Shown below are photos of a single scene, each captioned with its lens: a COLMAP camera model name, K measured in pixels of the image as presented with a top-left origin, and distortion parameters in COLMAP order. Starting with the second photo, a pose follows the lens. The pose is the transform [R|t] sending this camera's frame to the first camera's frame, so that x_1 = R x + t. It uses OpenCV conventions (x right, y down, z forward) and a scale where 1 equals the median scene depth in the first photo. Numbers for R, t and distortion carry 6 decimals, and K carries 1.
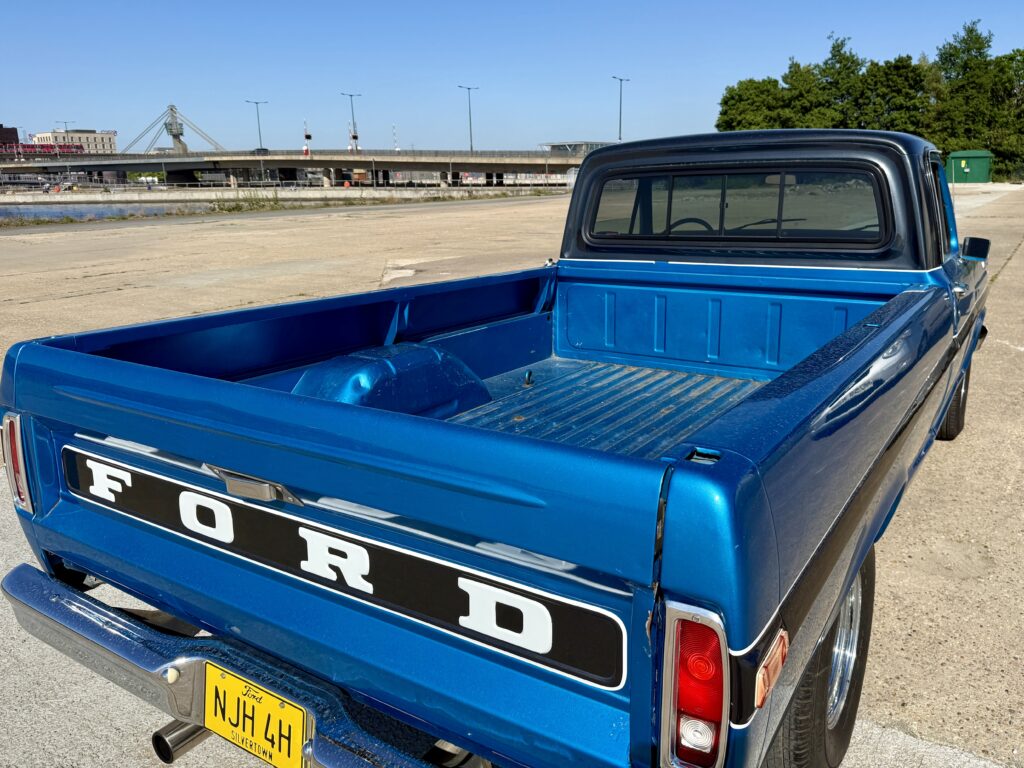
lens RADIAL K [[793.7, 0, 537.8], [0, 793.7, 389.0], [0, 0, 1]] dist [0.026142, -0.016738]
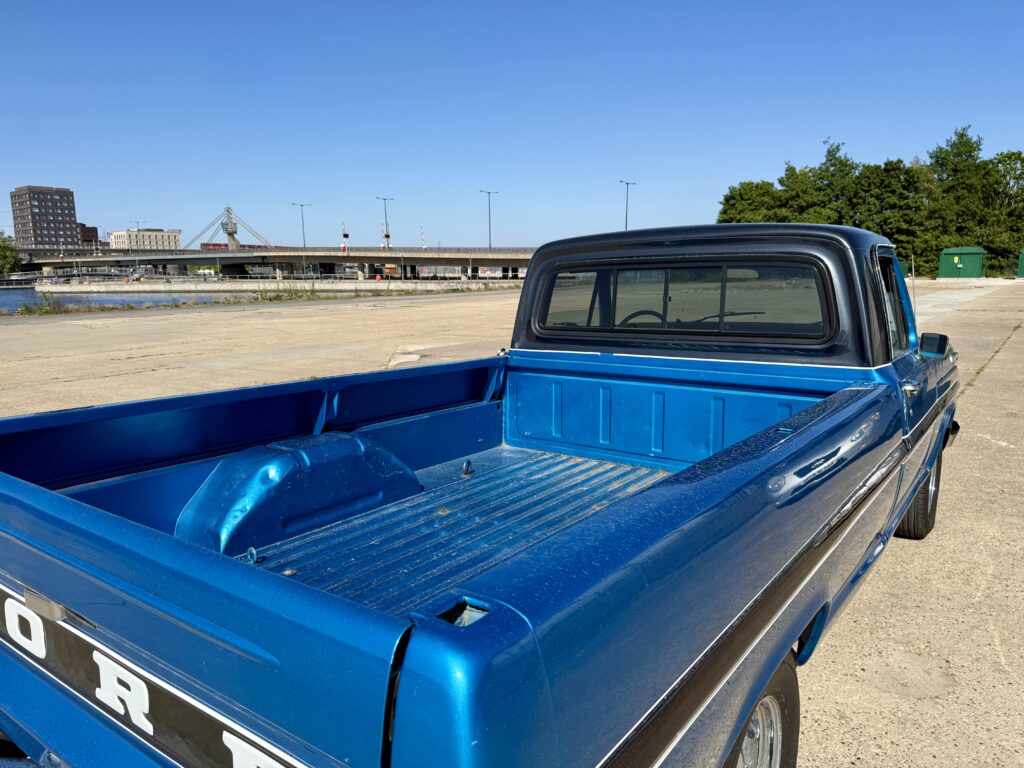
lens RADIAL K [[733.0, 0, 504.1], [0, 733.0, 413.9], [0, 0, 1]] dist [0.044664, -0.038066]
pose [[0.997459, 0.016911, -0.069202, 0.028490], [-0.021609, 0.997471, -0.067714, -0.006033], [0.067881, 0.069037, 0.995302, 0.023753]]
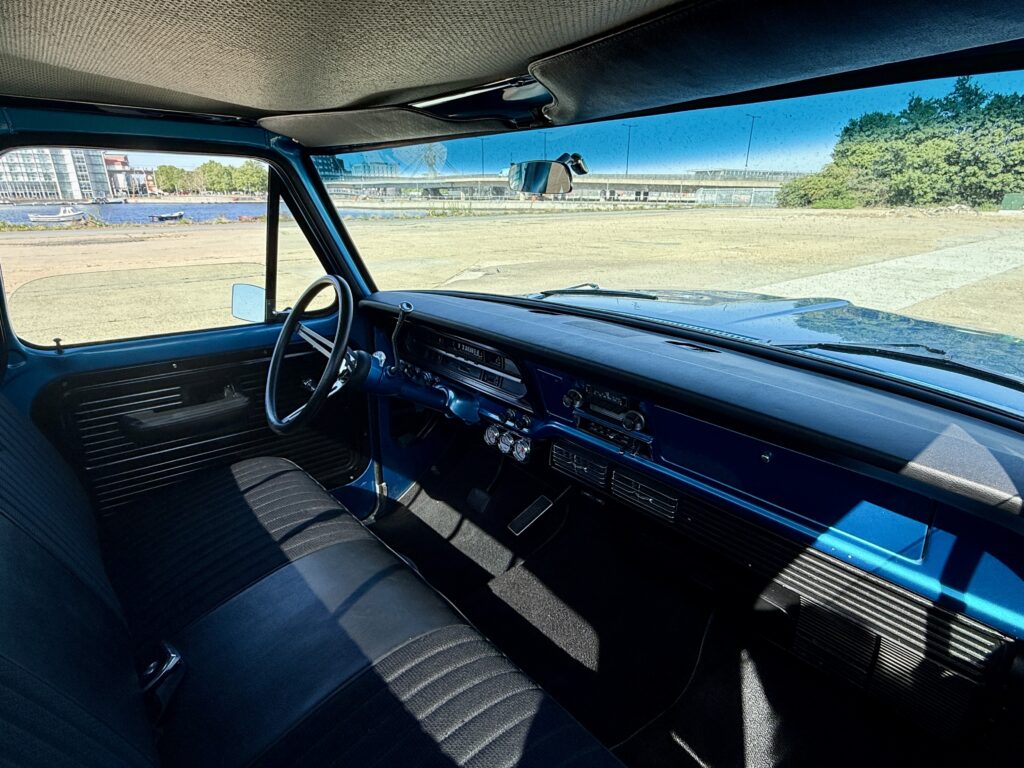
lens RADIAL K [[534.3, 0, 492.7], [0, 534.3, 408.2], [0, 0, 1]] dist [-0.026511, 0.004920]
pose [[0.947105, 0.131988, -0.292527, 0.053770], [-0.095319, 0.986071, 0.136303, -0.033434], [0.306442, -0.101210, 0.946493, 0.132762]]
